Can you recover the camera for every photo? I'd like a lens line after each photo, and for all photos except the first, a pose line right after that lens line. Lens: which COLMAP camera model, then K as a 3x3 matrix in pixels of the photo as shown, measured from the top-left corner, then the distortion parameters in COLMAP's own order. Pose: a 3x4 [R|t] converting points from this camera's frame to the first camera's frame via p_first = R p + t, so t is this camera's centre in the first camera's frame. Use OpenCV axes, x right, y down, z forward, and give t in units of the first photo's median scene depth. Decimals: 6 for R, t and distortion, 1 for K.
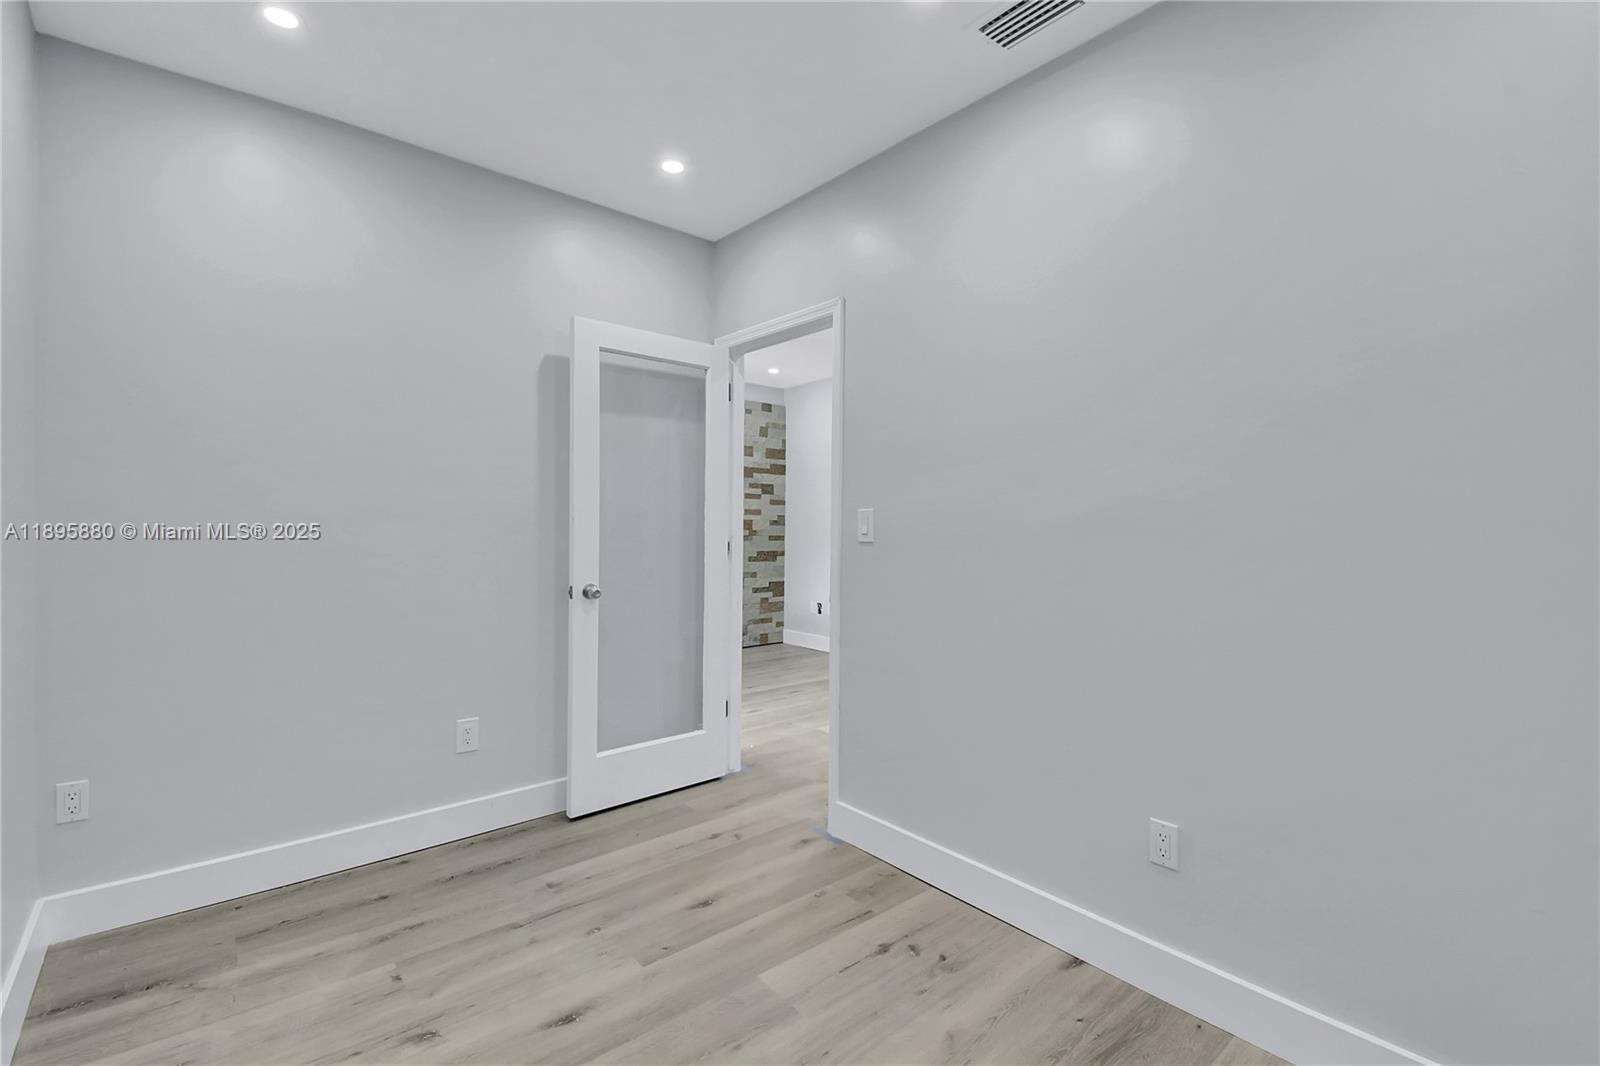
lens RADIAL K [[707.9, 0, 799.8], [0, 707.9, 528.2], [0, 0, 1]] dist [-0.003493, -0.000626]
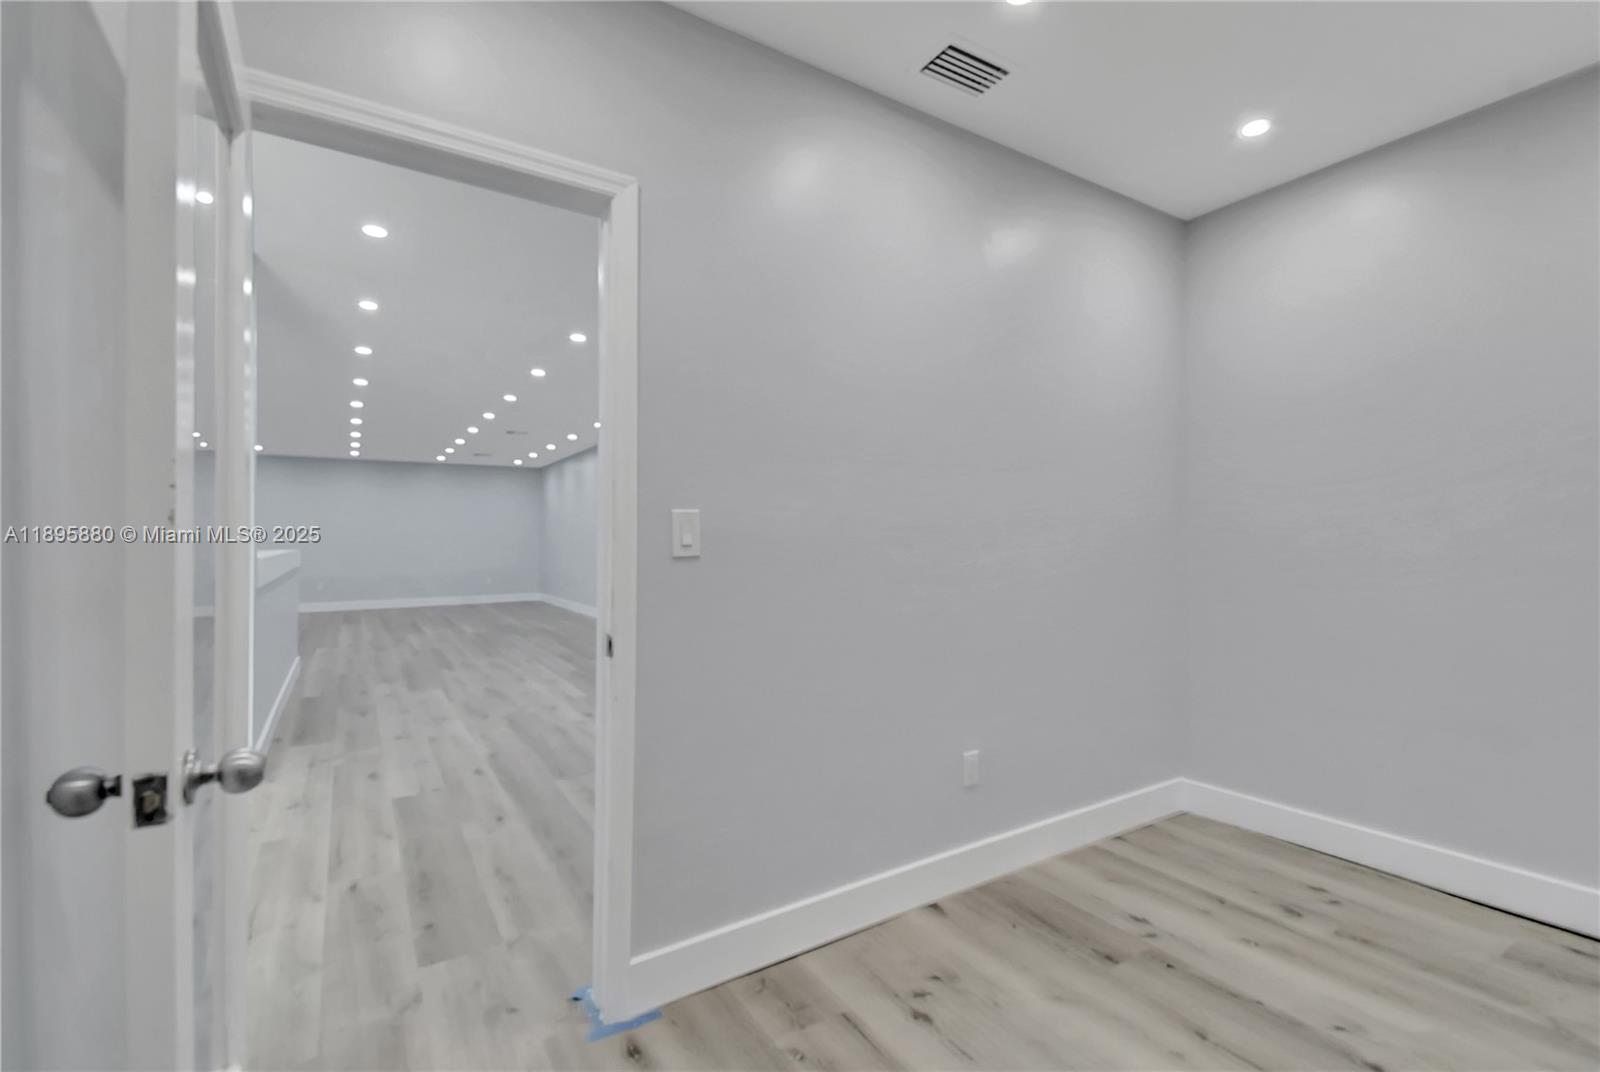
lens RADIAL K [[706.8, 0, 803.4], [0, 706.8, 536.8], [0, 0, 1]] dist [-0.001597, -0.000098]
pose [[0.139180, -0.014879, 0.990155, -0.719900], [0.014917, 0.999805, 0.012927, -0.009057], [-0.990155, 0.012971, 0.139375, 0.969566]]
